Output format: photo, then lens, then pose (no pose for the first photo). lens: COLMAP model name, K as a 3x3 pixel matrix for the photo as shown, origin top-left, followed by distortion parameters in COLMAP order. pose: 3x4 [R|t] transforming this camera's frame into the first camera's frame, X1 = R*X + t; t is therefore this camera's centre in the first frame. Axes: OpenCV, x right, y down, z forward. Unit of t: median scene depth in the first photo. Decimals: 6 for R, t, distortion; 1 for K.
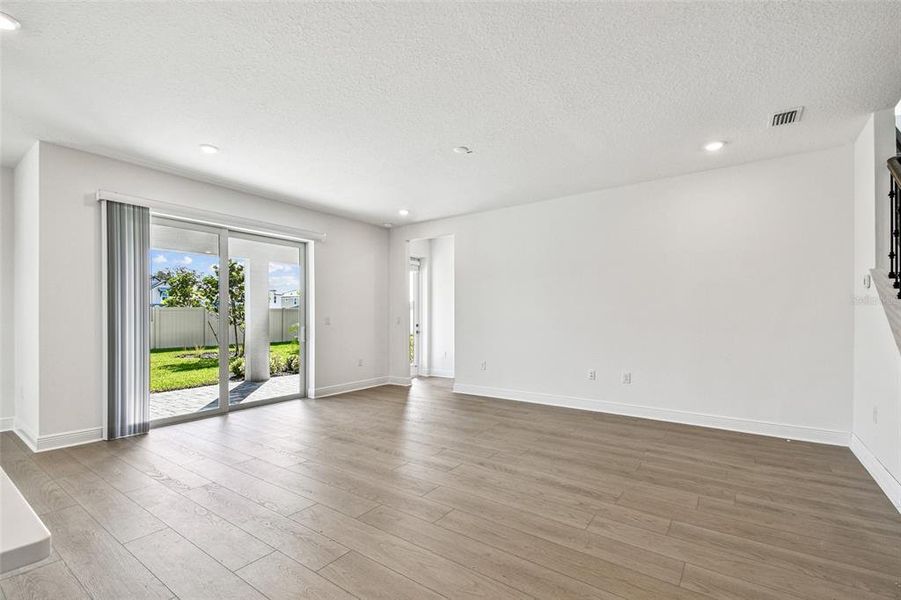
lens RADIAL K [[400.8, 0, 442.7], [0, 400.8, 317.7], [0, 0, 1]] dist [0.041493, -0.017659]
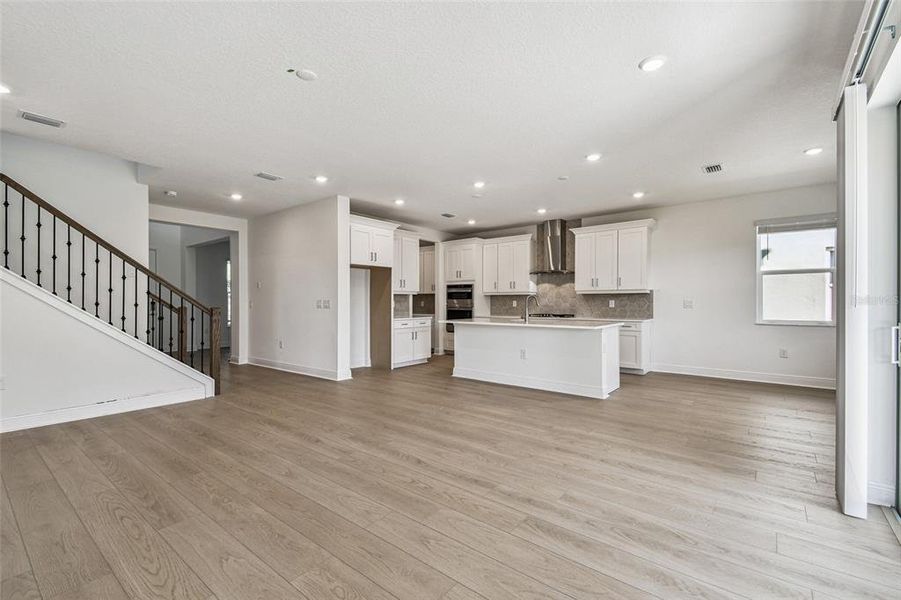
lens RADIAL K [[400.8, 0, 443.8], [0, 400.8, 302.4], [0, 0, 1]] dist [0.041493, -0.017659]
pose [[-0.998746, 0.001190, 0.050060, -0.155425], [0.001455, 0.999985, 0.005255, -0.001751], [-0.050053, 0.005321, -0.998732, 1.115083]]
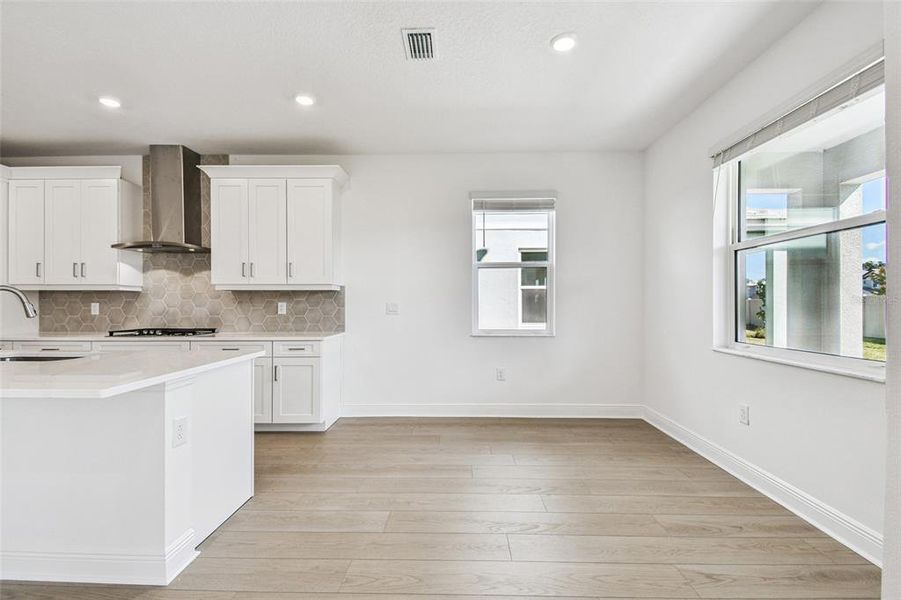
lens RADIAL K [[400.8, 0, 450.4], [0, 400.8, 306.7], [0, 0, 1]] dist [0.041493, -0.017659]
pose [[-0.821673, 0.004210, -0.569944, -0.439918], [-0.001034, 0.999960, 0.008877, -0.000067], [0.569959, 0.007884, -0.821635, 0.630196]]
